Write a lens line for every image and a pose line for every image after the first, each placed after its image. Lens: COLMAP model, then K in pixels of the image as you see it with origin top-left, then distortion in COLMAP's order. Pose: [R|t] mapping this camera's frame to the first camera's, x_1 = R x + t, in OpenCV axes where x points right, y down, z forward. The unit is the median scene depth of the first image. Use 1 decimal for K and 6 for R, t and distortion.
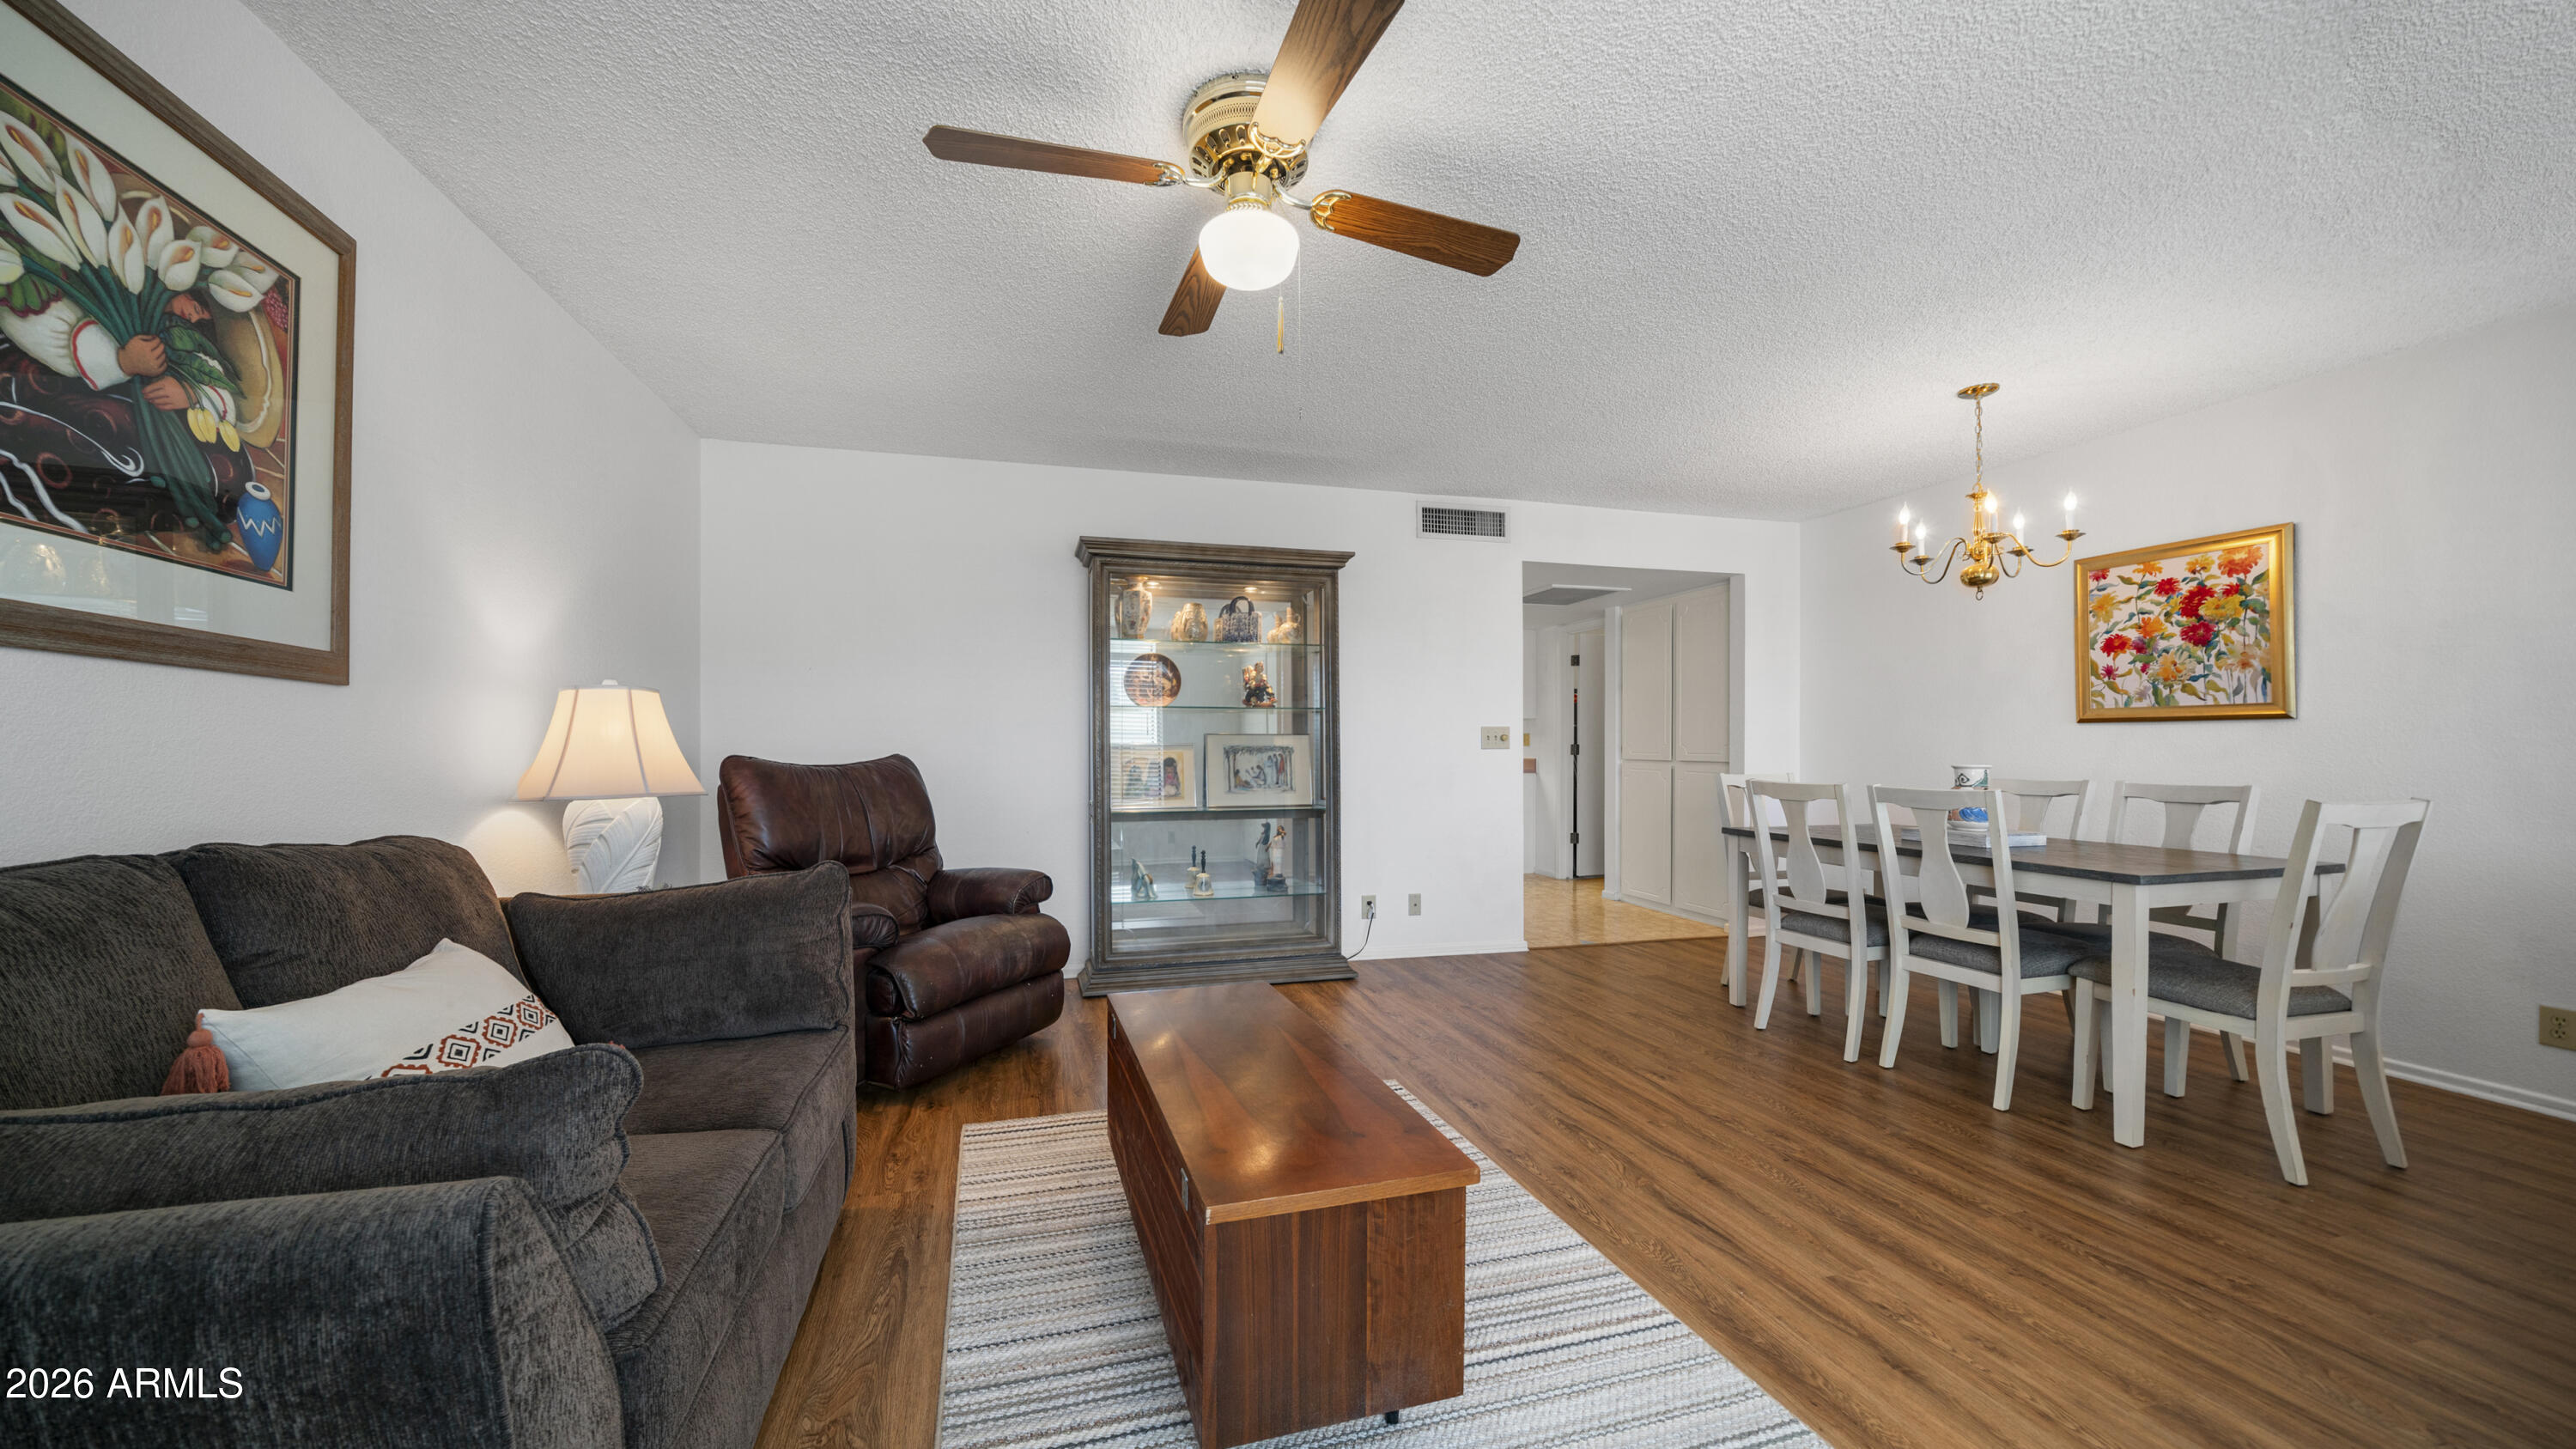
lens RADIAL K [[944.3, 0, 1279.7], [0, 944.3, 733.8], [0, 0, 1]] dist [0.000657, 0.000039]
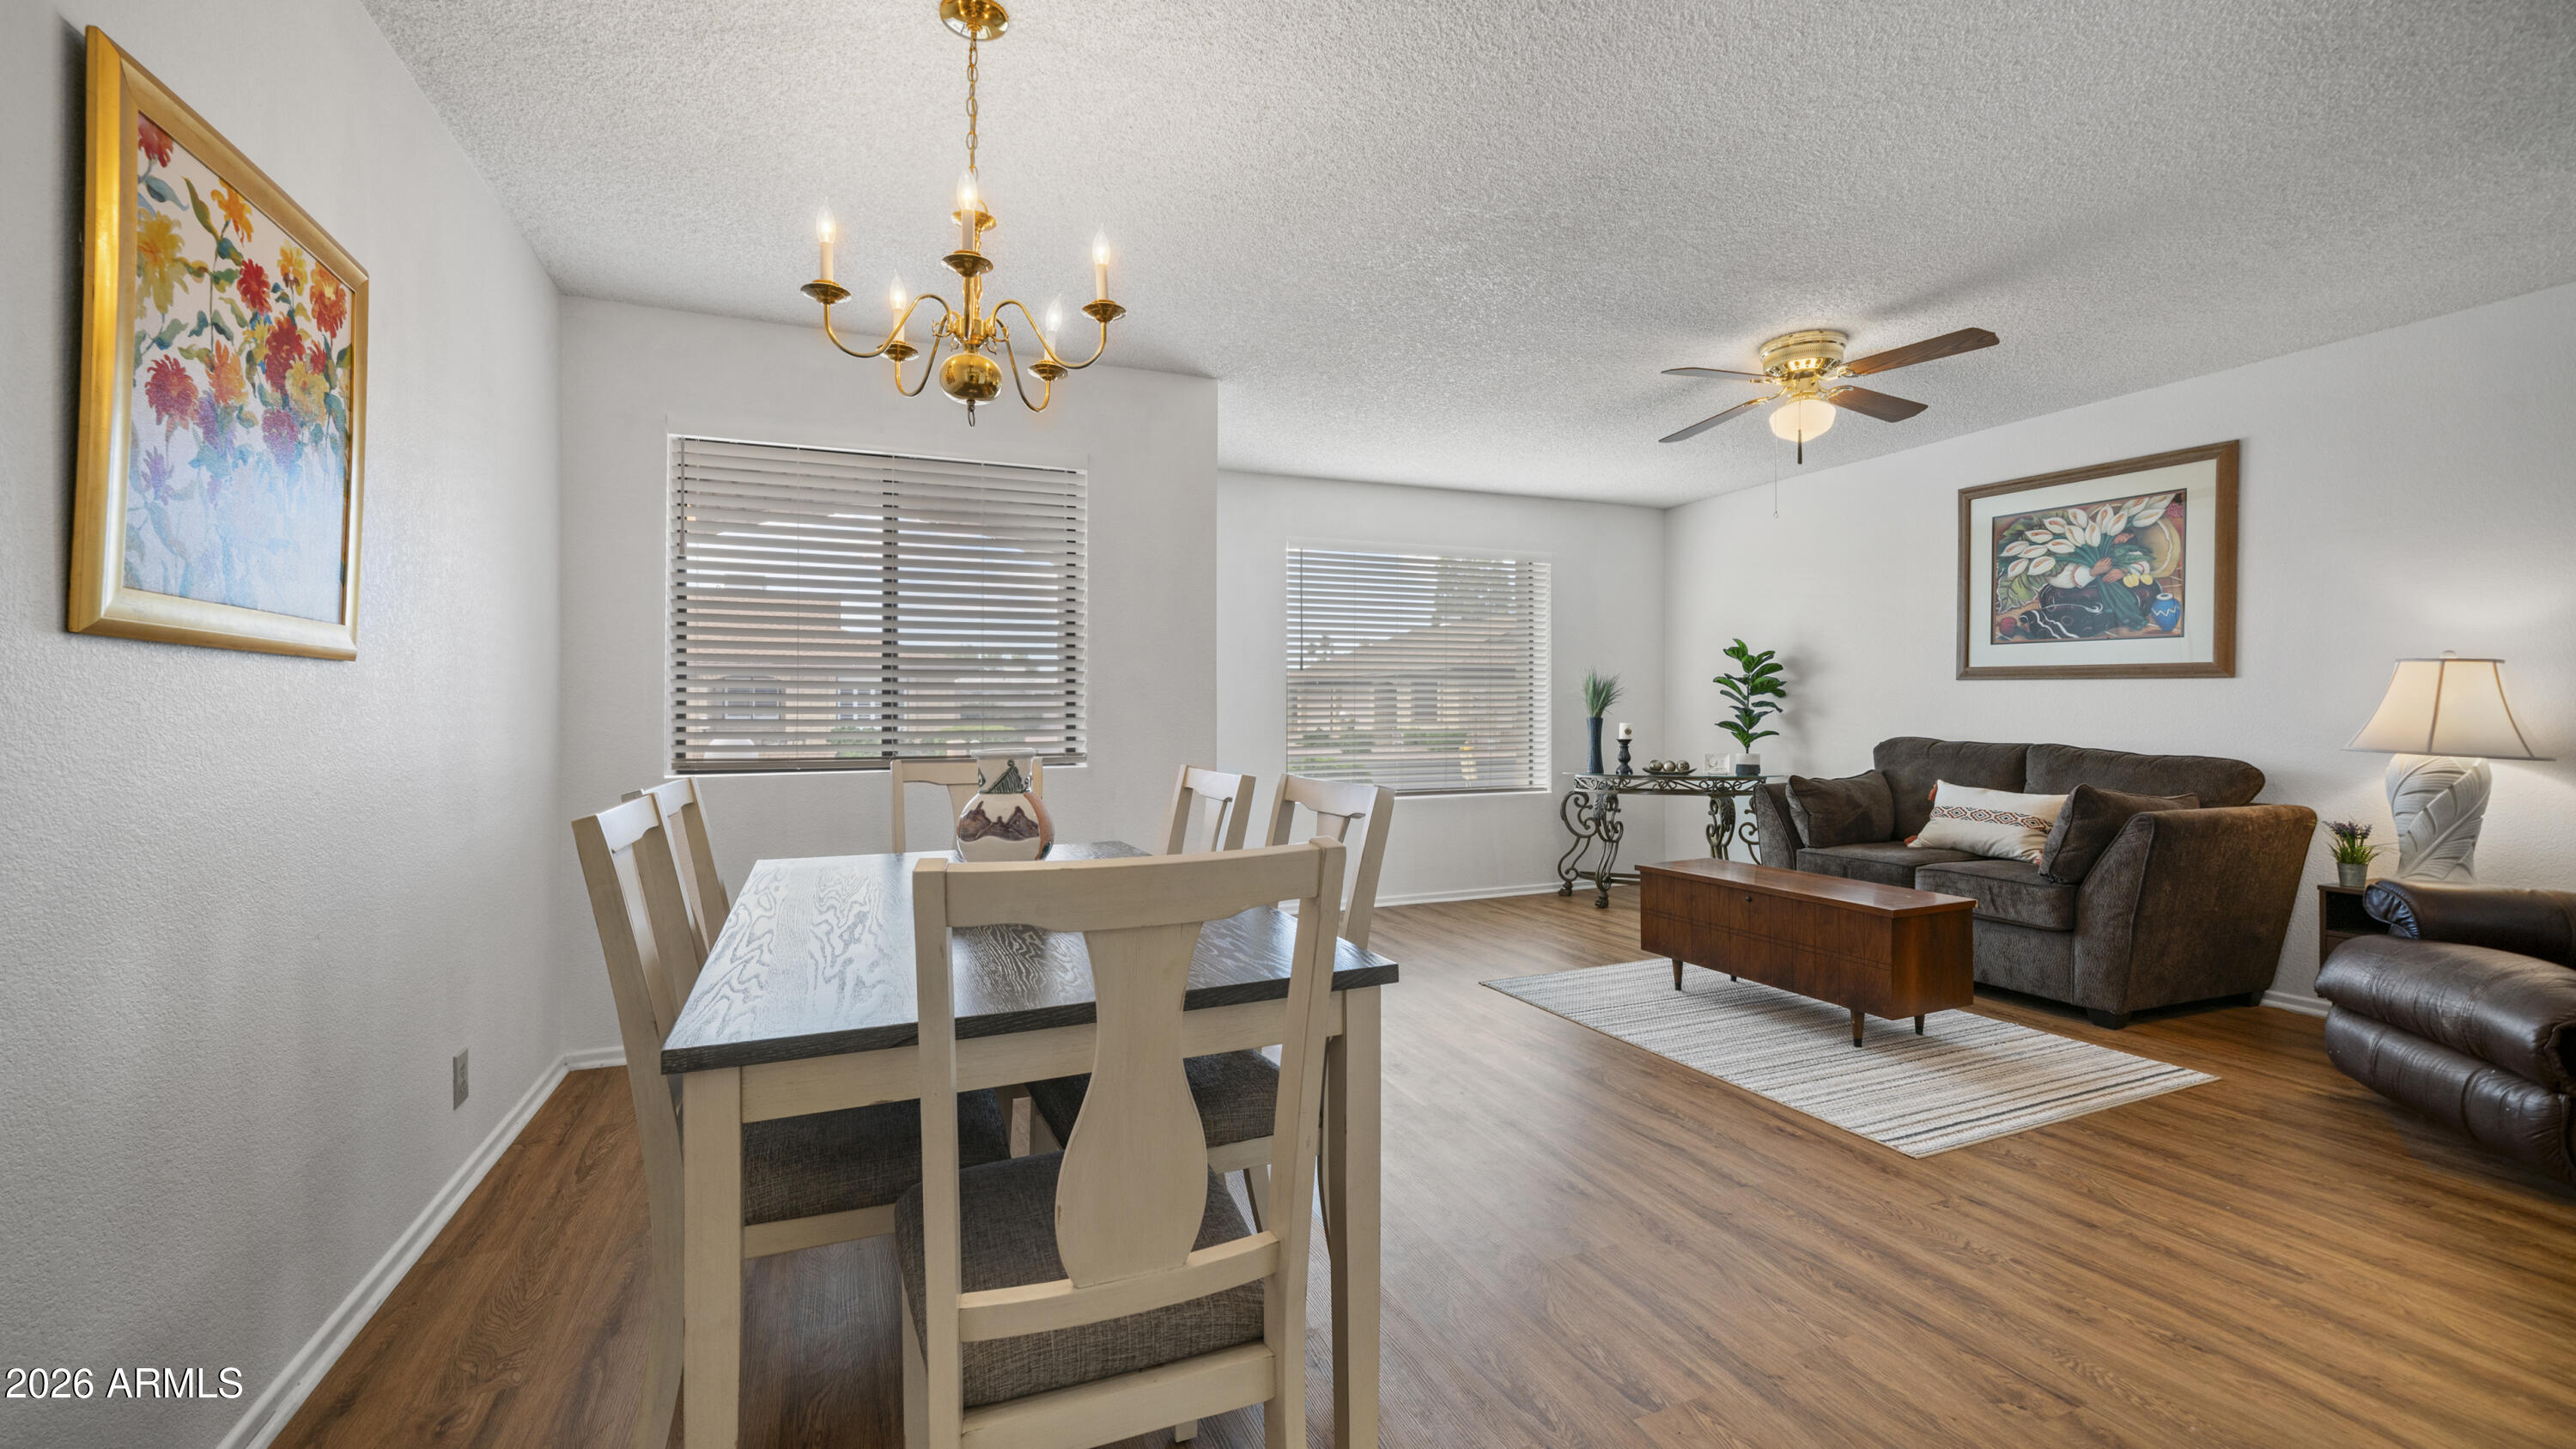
lens RADIAL K [[1044.4, 0, 1291.9], [0, 1044.4, 716.9], [0, 0, 1]] dist [-0.000308, -0.000002]
pose [[-0.992021, 0.004246, -0.126003, 1.337030], [0.004924, 0.999975, -0.005066, 0.033263], [0.125978, -0.005646, -0.992017, 3.291141]]
